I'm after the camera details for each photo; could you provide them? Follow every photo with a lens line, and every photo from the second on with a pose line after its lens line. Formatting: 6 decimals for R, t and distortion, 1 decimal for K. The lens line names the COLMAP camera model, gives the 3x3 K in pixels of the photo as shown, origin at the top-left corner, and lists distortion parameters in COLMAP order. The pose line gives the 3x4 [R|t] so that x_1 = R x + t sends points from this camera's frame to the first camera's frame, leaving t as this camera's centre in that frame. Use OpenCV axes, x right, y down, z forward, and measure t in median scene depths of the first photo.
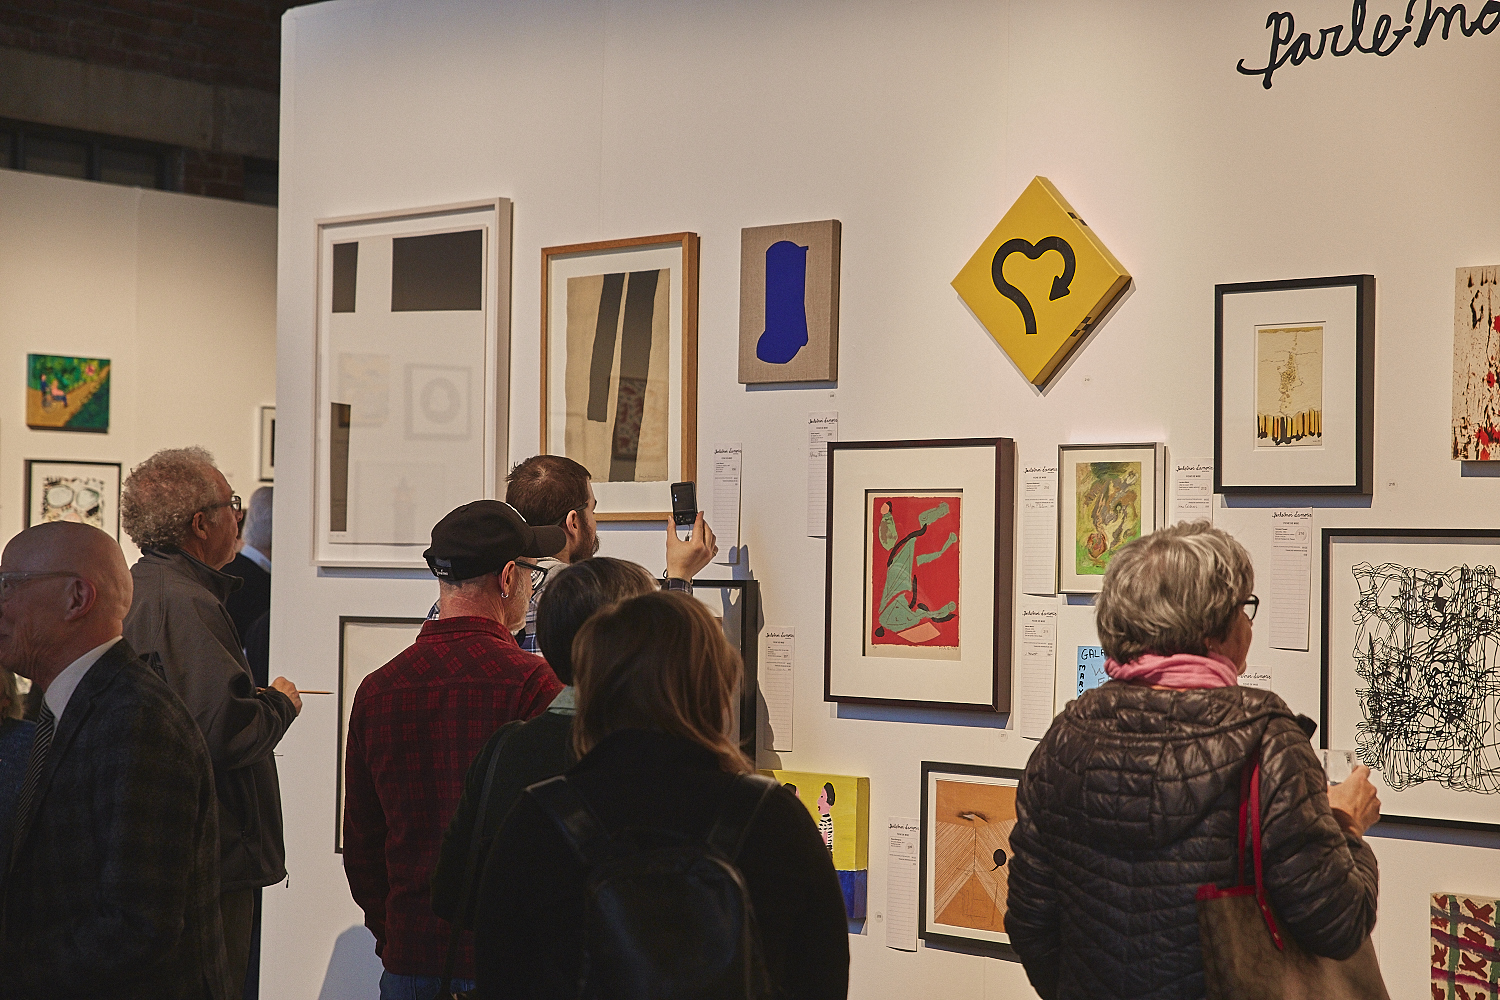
lens RADIAL K [[2769.3, 0, 750.0], [0, 2769.3, 500.0], [0, 0, 1]] dist [0.180621, 0.375114]
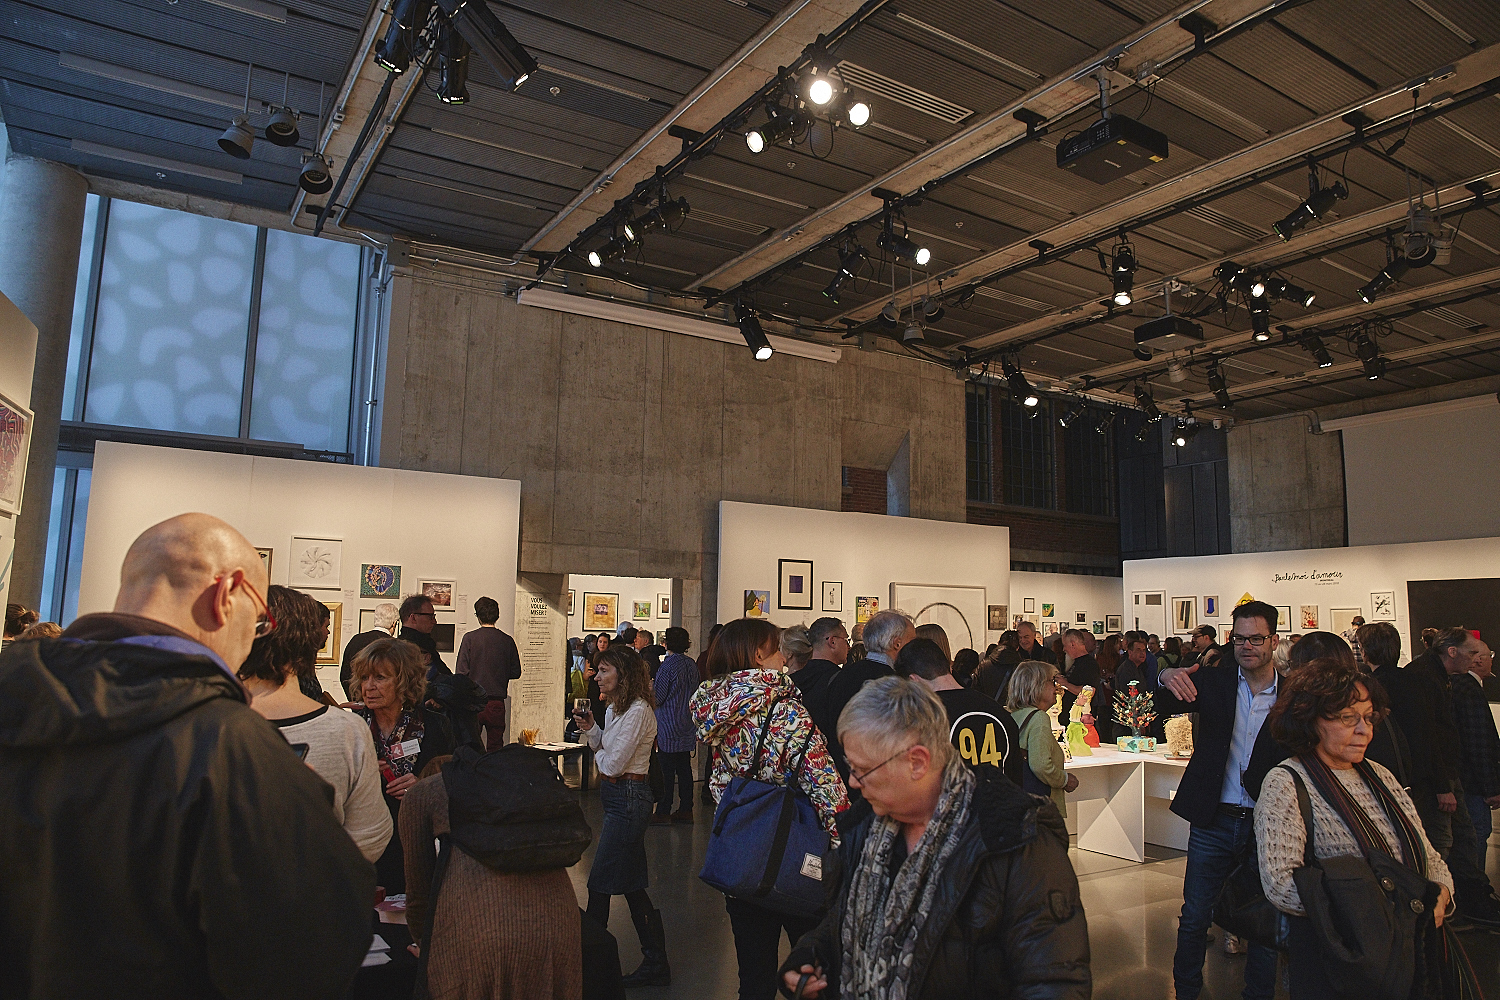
lens RADIAL K [[1018.0, 0, 750.0], [0, 1018.0, 500.0], [0, 0, 1]] dist [-0.142051, 0.114074]
pose [[0.962728, -0.035879, -0.268082, -0.542767], [0.005853, 0.993694, -0.111976, -0.071695], [0.270409, 0.106234, 0.956866, -2.329926]]
